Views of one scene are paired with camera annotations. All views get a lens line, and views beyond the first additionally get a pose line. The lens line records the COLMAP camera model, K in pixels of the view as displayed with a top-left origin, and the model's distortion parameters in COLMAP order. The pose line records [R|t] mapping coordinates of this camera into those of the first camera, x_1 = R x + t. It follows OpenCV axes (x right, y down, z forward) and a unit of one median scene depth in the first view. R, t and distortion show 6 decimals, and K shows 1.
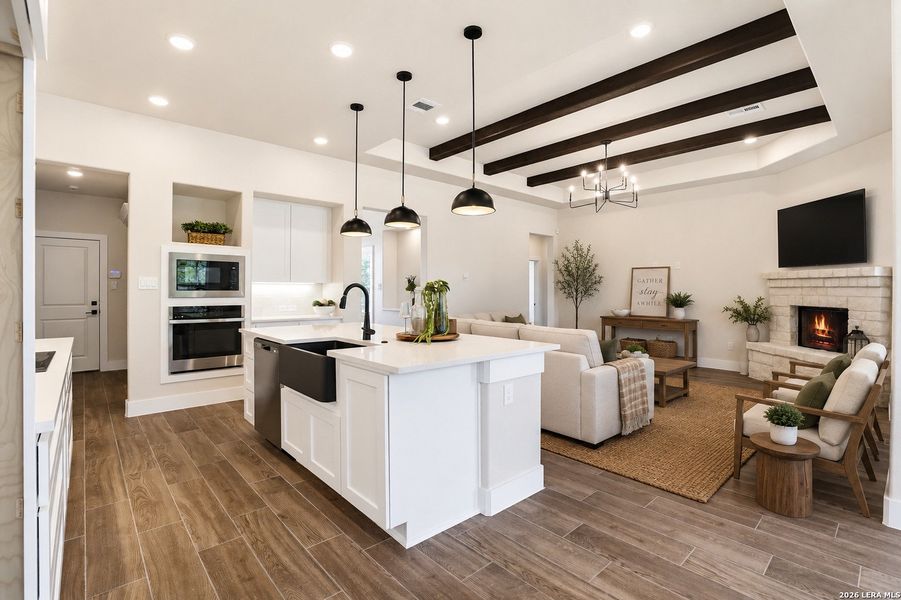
lens RADIAL K [[417.2, 0, 456.3], [0, 417.2, 294.1], [0, 0, 1]] dist [-0.040845, 0.005053]
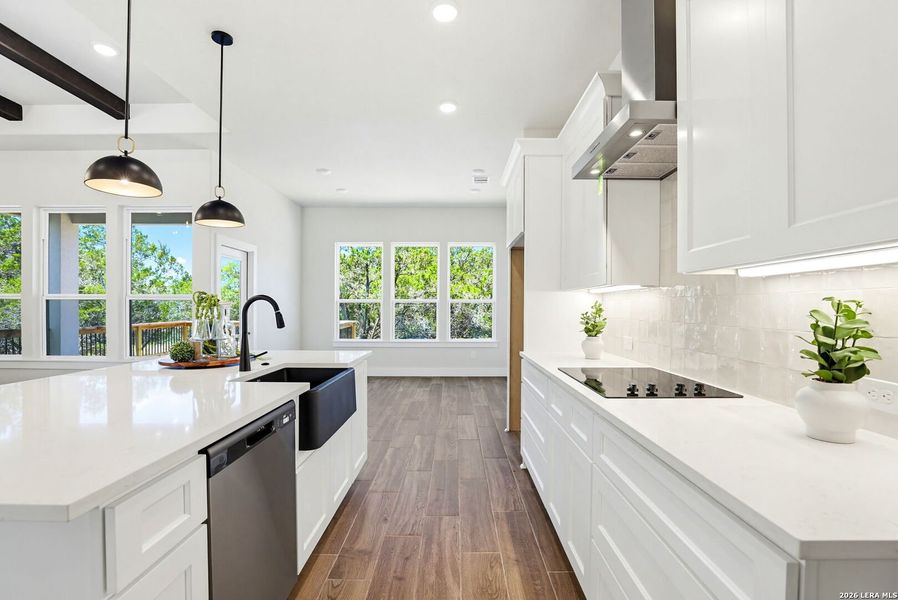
lens RADIAL K [[415.8, 0, 449.2], [0, 415.8, 306.6], [0, 0, 1]] dist [-0.040845, 0.005053]
pose [[-0.729587, -0.001261, 0.683887, -0.986132], [-0.001760, 0.999998, -0.000034, -0.004247], [-0.683886, -0.001229, -0.729588, 1.293701]]
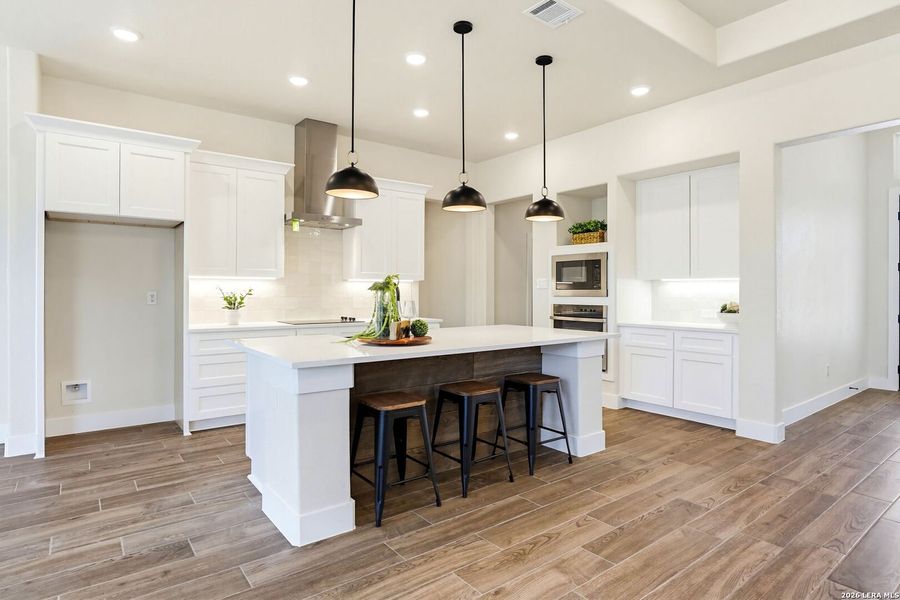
lens RADIAL K [[484.7, 0, 454.4], [0, 484.7, 293.6], [0, 0, 1]] dist [-0.016760, 0.000413]
pose [[-0.075103, 0.003922, -0.997168, 0.964441], [-0.008149, 0.999956, 0.004547, -0.002624], [0.997142, 0.008467, -0.075068, 1.223024]]
